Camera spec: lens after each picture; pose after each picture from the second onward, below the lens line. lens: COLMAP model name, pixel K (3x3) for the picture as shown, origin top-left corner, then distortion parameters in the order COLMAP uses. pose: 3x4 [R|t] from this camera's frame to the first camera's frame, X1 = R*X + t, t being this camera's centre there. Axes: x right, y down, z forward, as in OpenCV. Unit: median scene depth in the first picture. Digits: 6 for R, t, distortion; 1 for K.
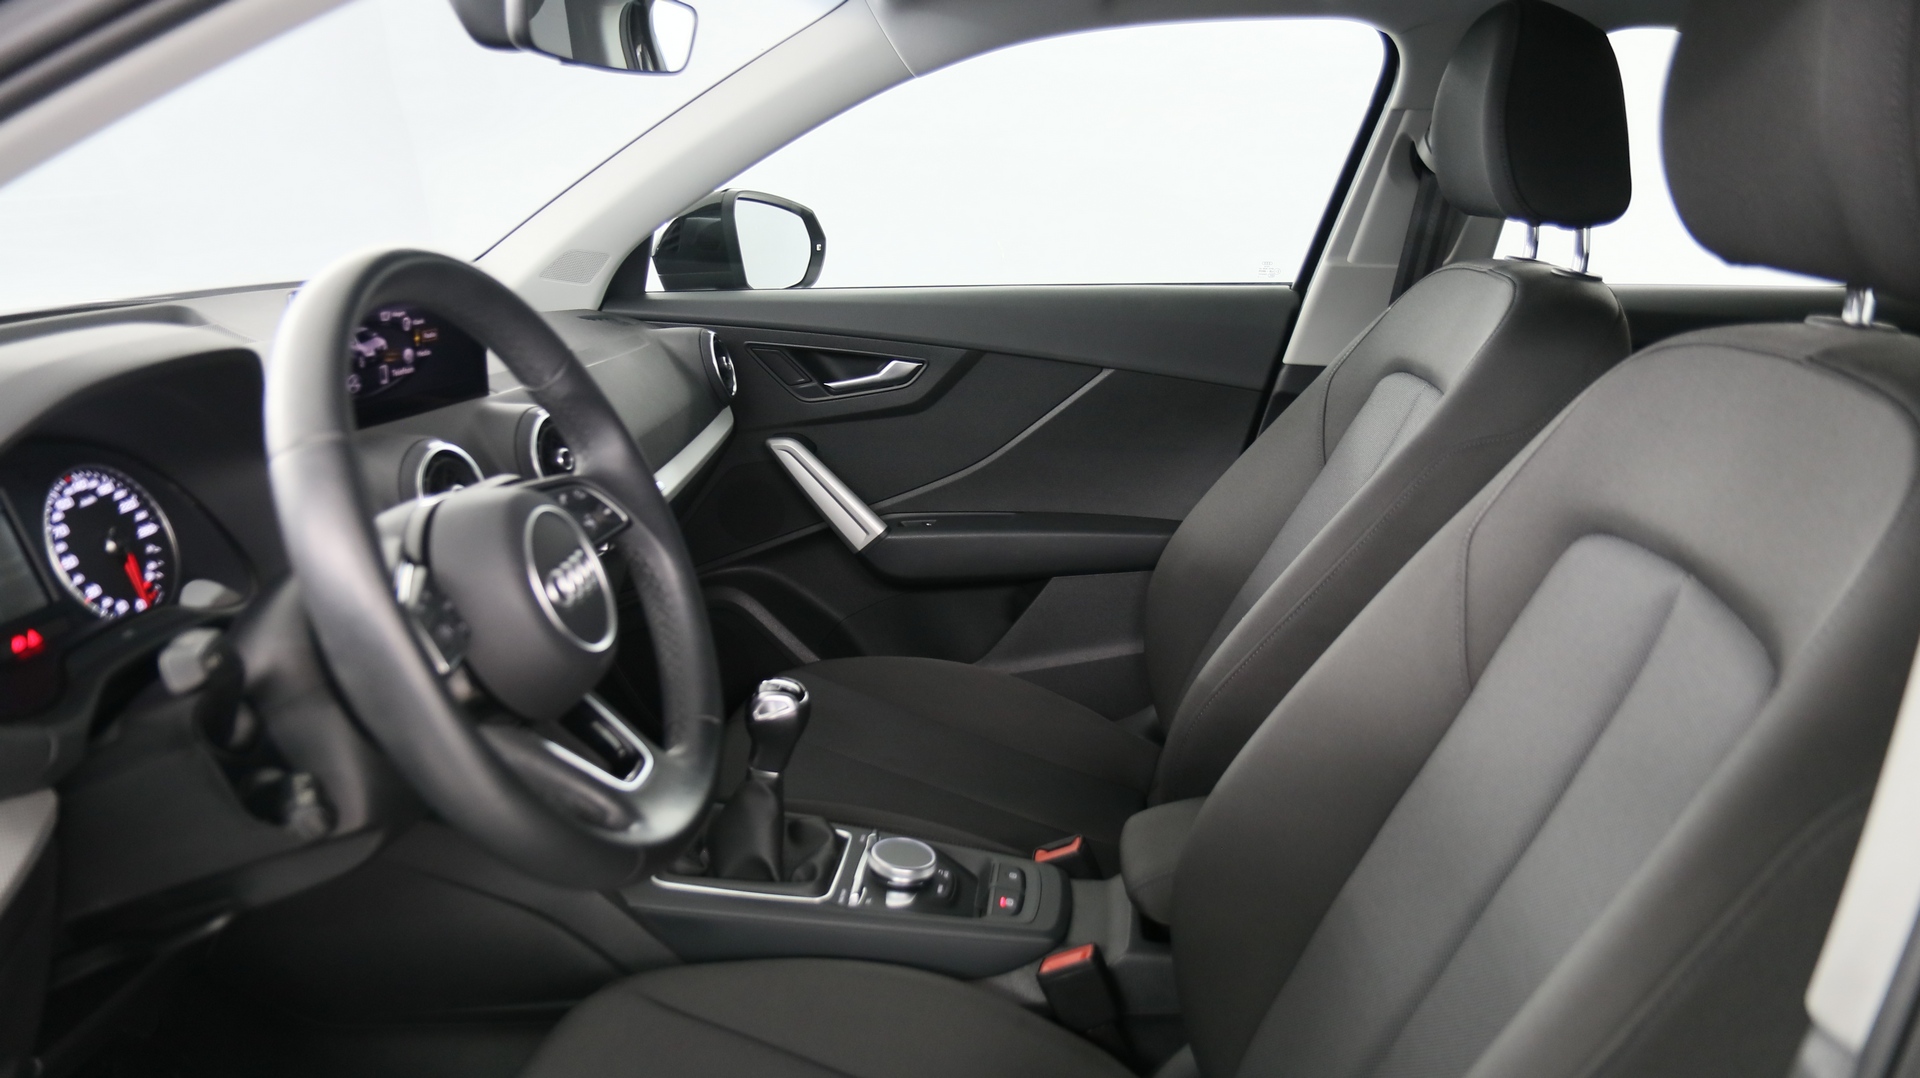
lens RADIAL K [[1474.7, 0, 948.9], [0, 1474.7, 535.6], [0, 0, 1]] dist [-0.006810, -0.001493]
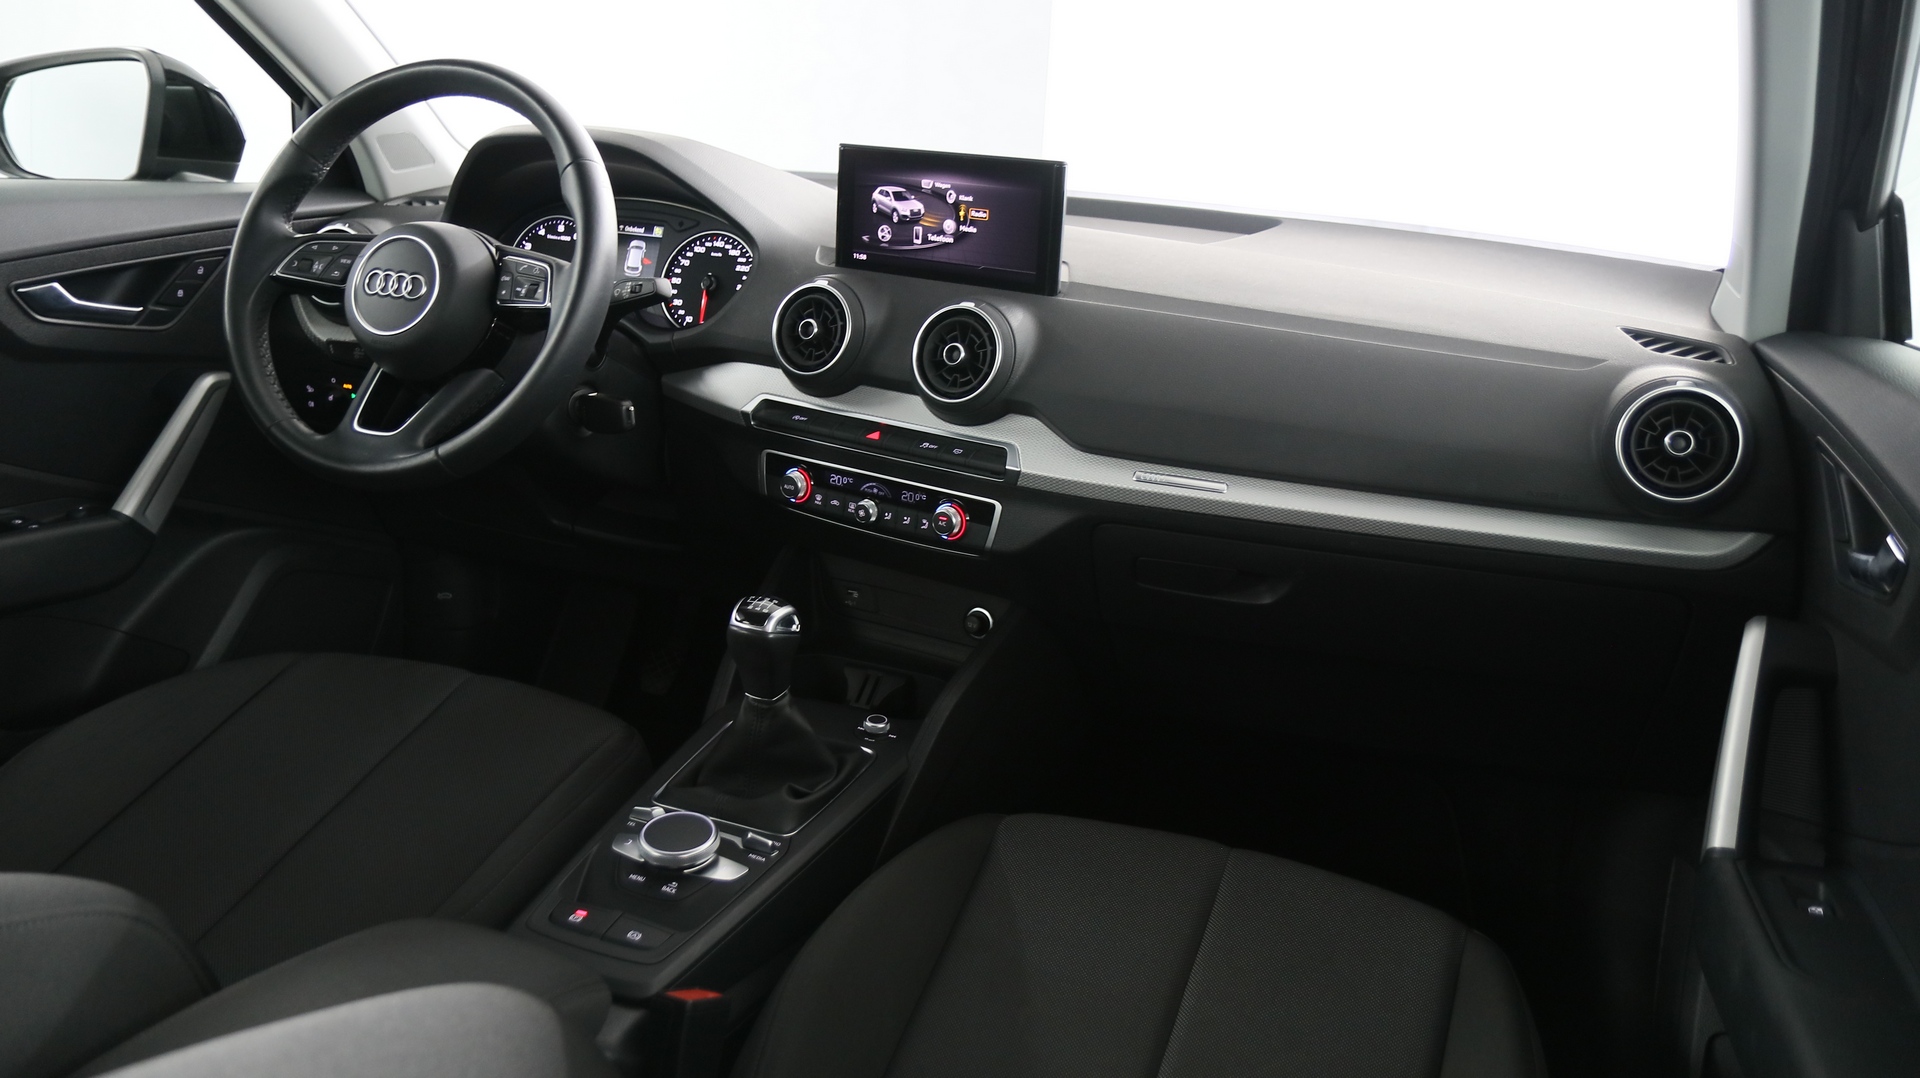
lens RADIAL K [[1456.5, 0, 950.3], [0, 1456.5, 543.2], [0, 0, 1]] dist [-0.011345, -0.000614]
pose [[-0.271410, 0.251981, -0.928893, 0.687298], [-0.307353, 0.891895, 0.331749, -0.268896], [0.912070, 0.375538, -0.164622, 1.258762]]
